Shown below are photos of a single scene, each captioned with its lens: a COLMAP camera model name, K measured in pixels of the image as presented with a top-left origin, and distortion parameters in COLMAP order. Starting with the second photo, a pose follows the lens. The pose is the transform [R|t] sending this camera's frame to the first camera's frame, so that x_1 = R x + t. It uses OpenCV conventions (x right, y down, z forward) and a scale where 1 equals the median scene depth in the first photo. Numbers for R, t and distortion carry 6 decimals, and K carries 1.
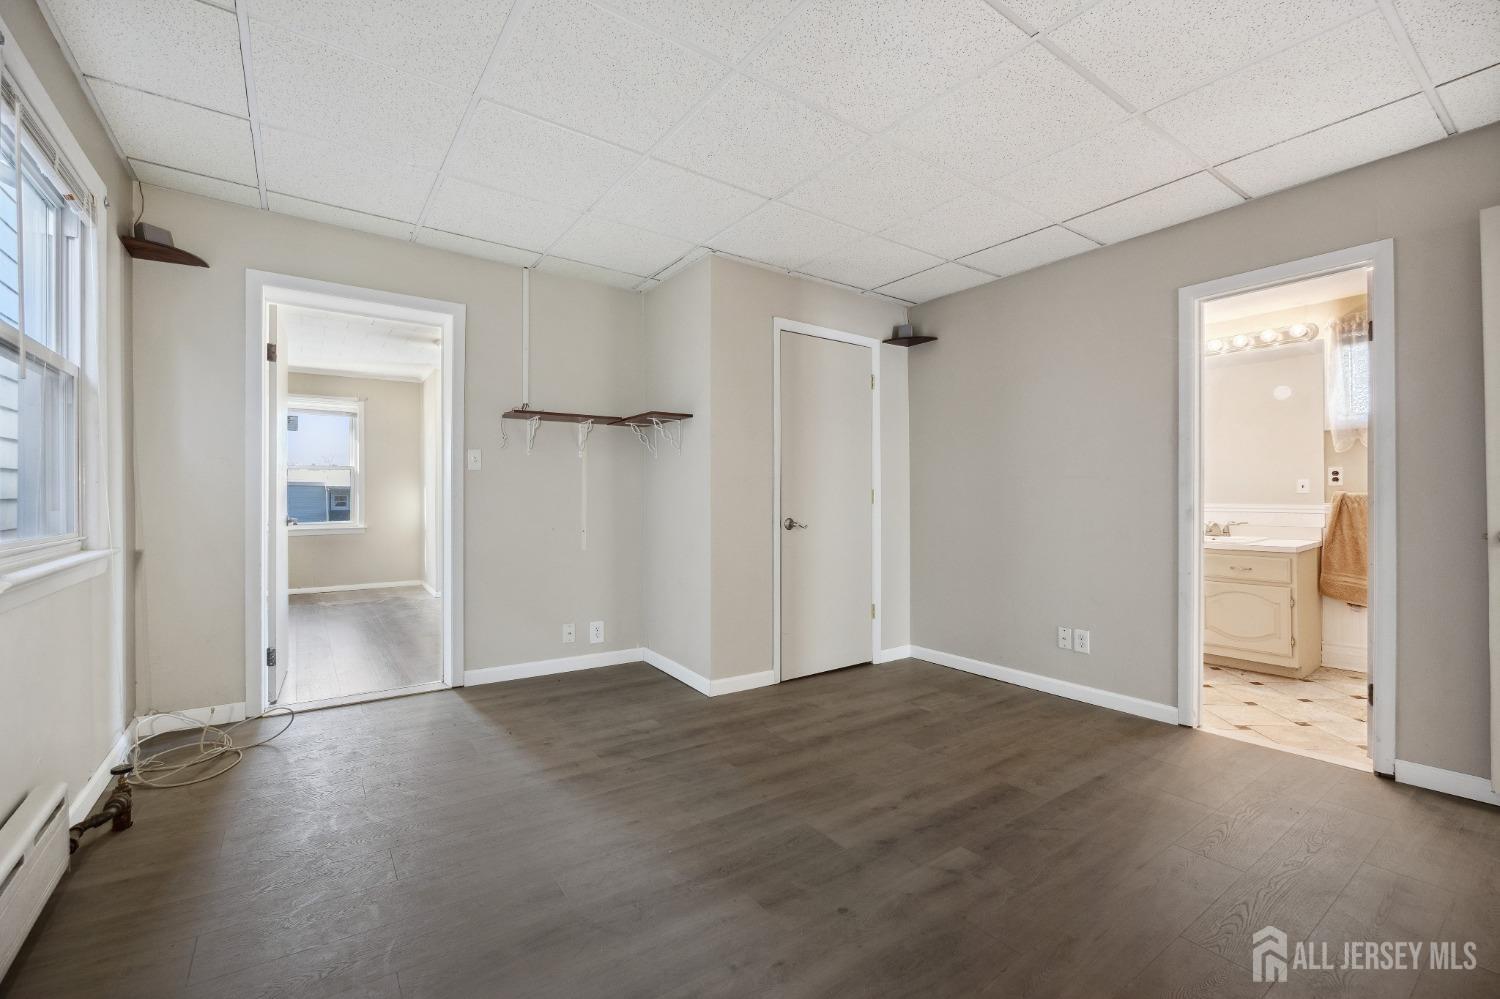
lens RADIAL K [[620.0, 0, 775.6], [0, 620.0, 479.3], [0, 0, 1]] dist [-0.000153, -0.000051]
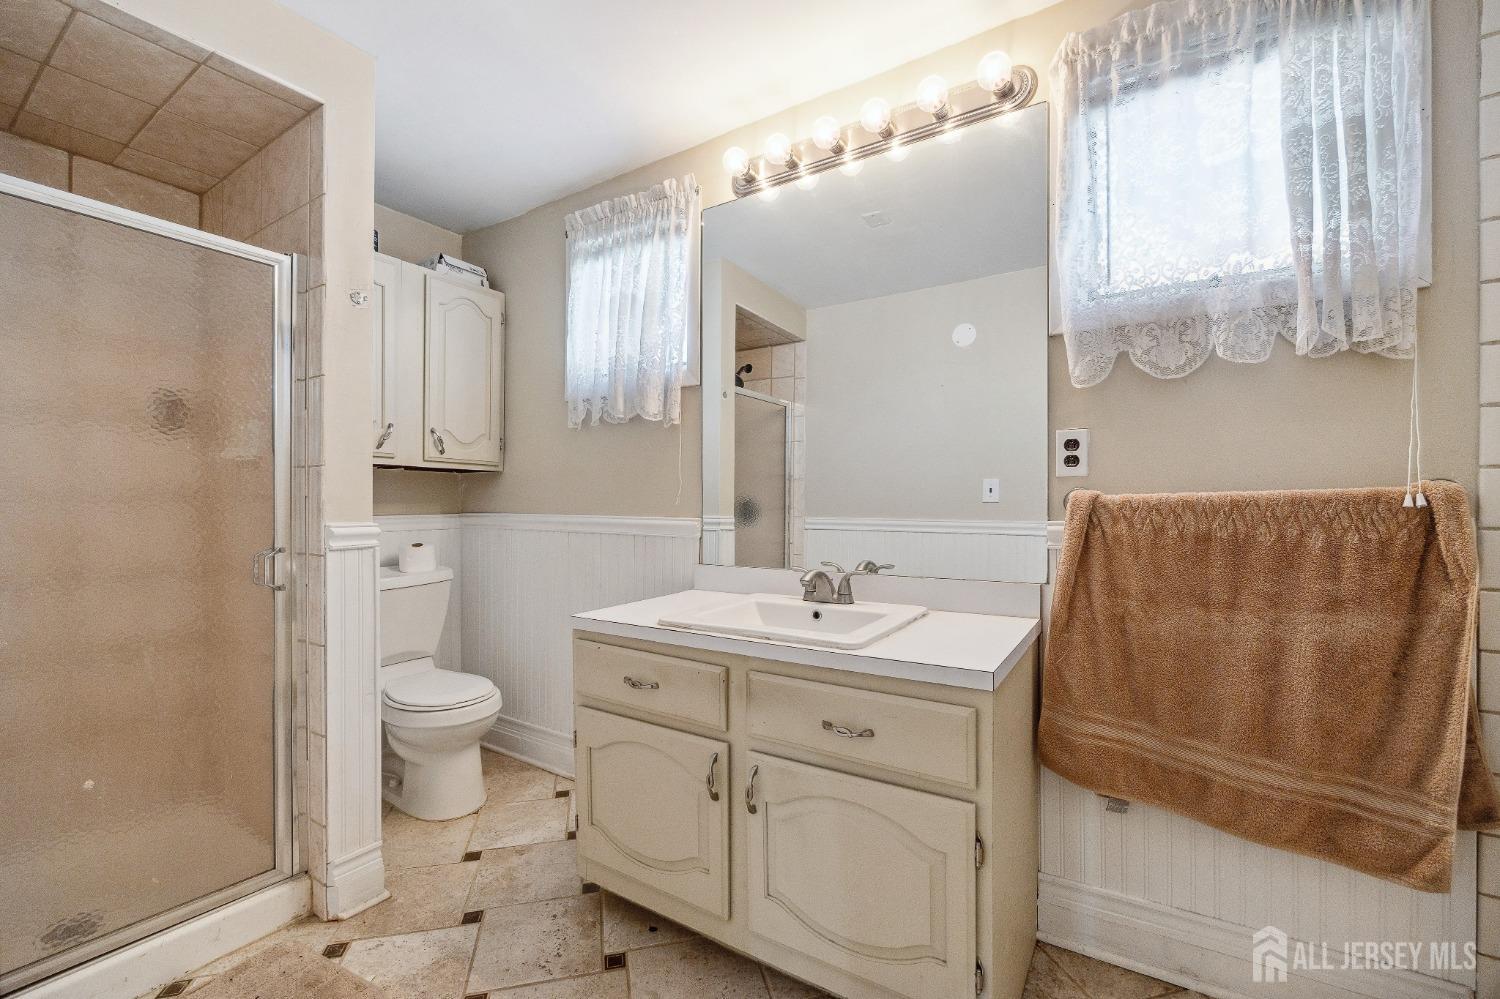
lens RADIAL K [[605.3, 0, 747.8], [0, 605.3, 497.3], [0, 0, 1]] dist [0.000056, -0.000056]
pose [[0.943116, 0.002176, 0.332458, 0.595216], [-0.004008, 0.999980, 0.004827, 0.022242], [-0.332441, -0.005885, 0.943106, 0.720196]]
